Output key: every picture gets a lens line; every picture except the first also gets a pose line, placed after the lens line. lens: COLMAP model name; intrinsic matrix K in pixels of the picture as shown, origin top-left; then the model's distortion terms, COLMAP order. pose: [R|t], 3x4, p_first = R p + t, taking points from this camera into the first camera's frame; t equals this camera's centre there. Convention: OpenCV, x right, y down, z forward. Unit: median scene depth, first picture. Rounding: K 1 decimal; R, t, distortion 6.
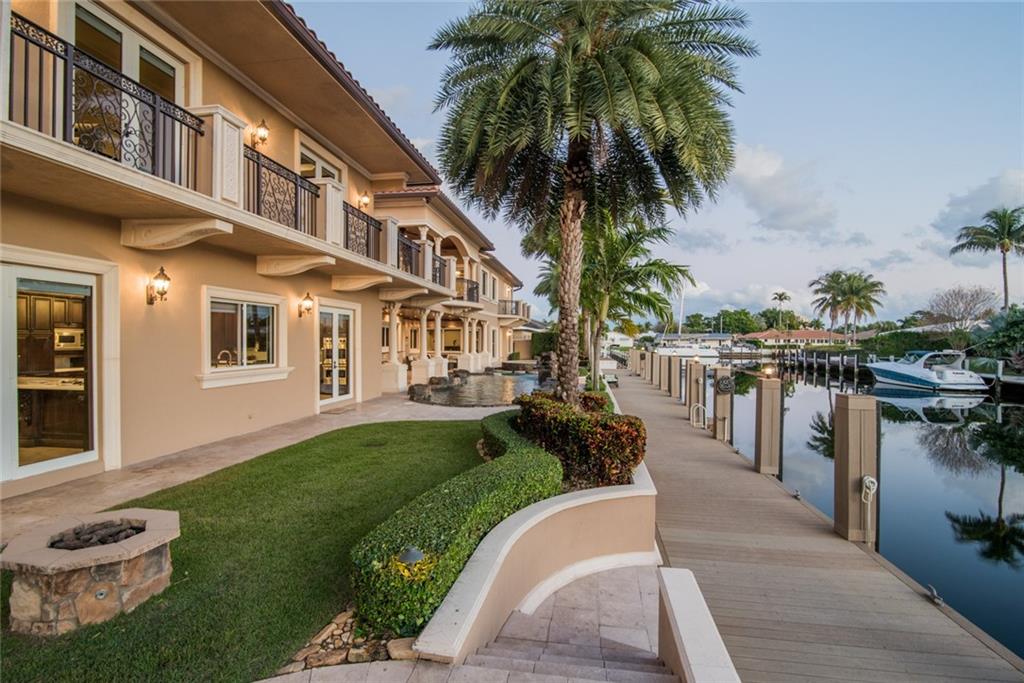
lens RADIAL K [[471.0, 0, 510.5], [0, 471.0, 346.3], [0, 0, 1]] dist [-0.017353, 0.000128]
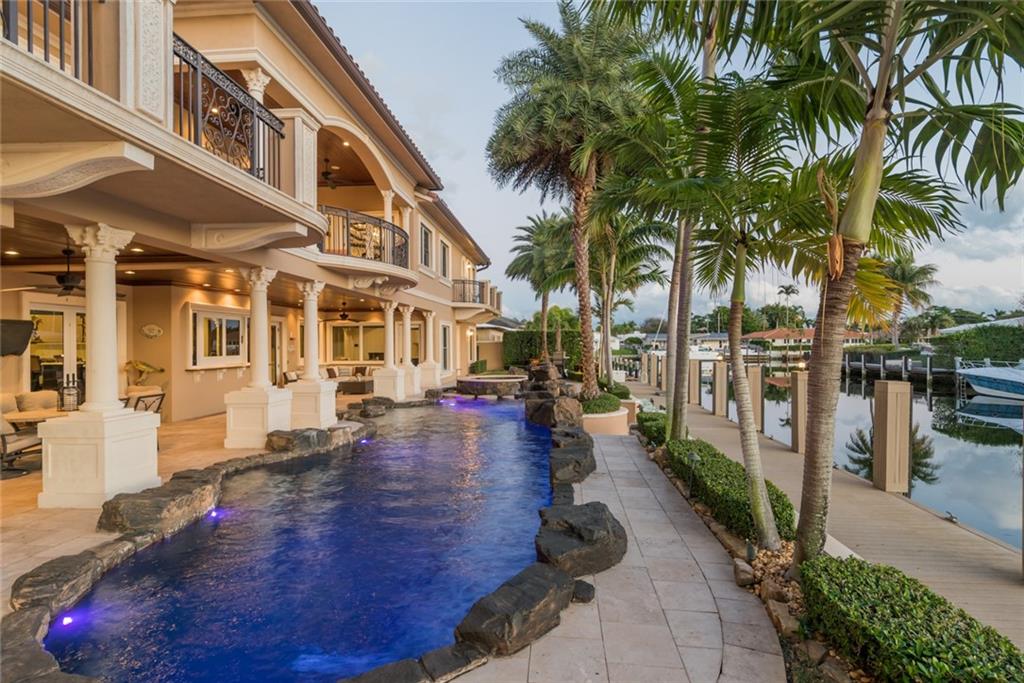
lens RADIAL K [[521.4, 0, 509.8], [0, 521.4, 347.0], [0, 0, 1]] dist [0.010556, -0.000036]
pose [[0.997851, -0.010520, 0.064673, 0.004437], [0.010924, 0.999923, -0.005887, -0.001597], [-0.064606, 0.006581, 0.997889, 0.251515]]
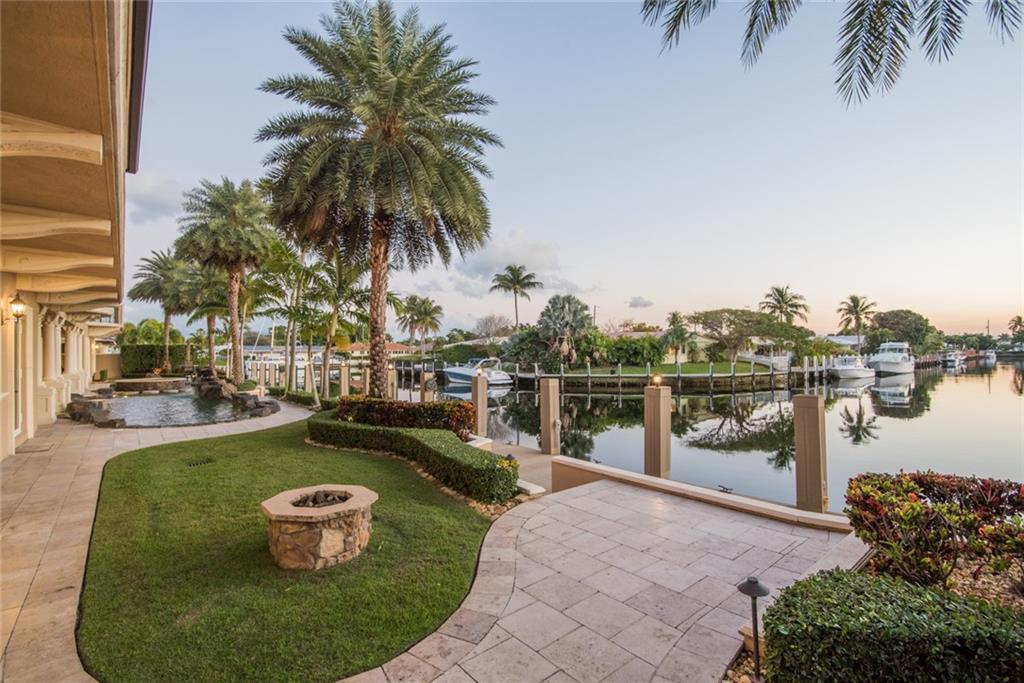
lens RADIAL K [[471.0, 0, 510.5], [0, 471.0, 346.3], [0, 0, 1]] dist [-0.017353, 0.000128]
pose [[0.661569, -0.000236, 0.749885, -0.122913], [0.019780, 0.999658, -0.017135, -0.000101], [-0.749624, 0.026168, 0.661347, -0.025240]]
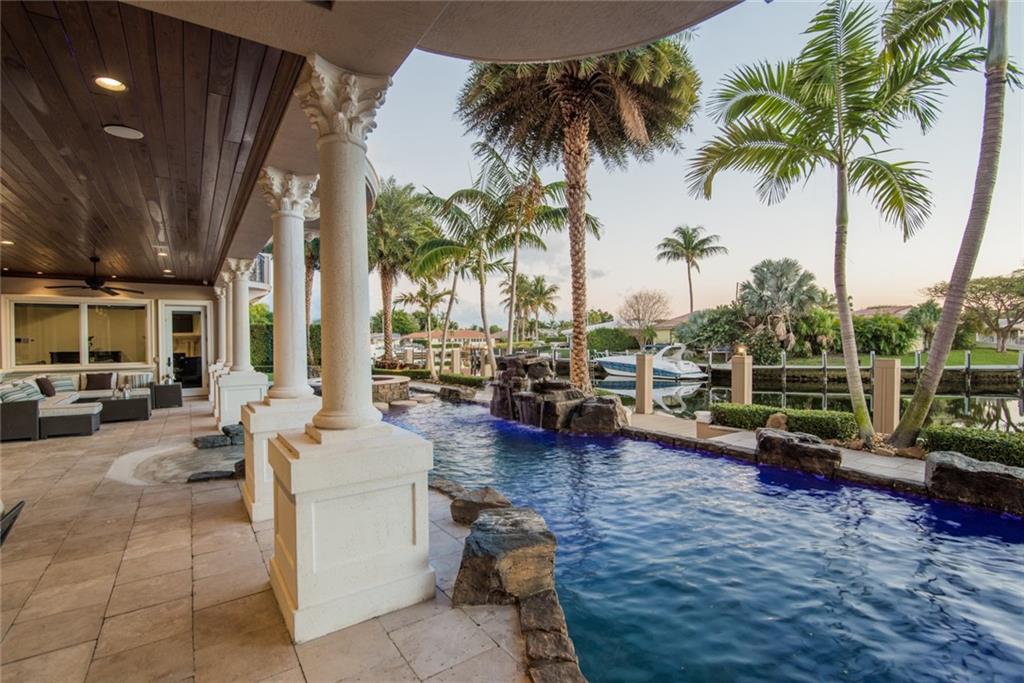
lens RADIAL K [[471.0, 0, 510.5], [0, 471.0, 346.3], [0, 0, 1]] dist [-0.017353, 0.000128]
pose [[0.727637, -0.018464, 0.685714, -0.120755], [0.021355, 0.999763, 0.004260, 0.001644], [-0.685630, 0.011544, 0.727858, 0.418076]]
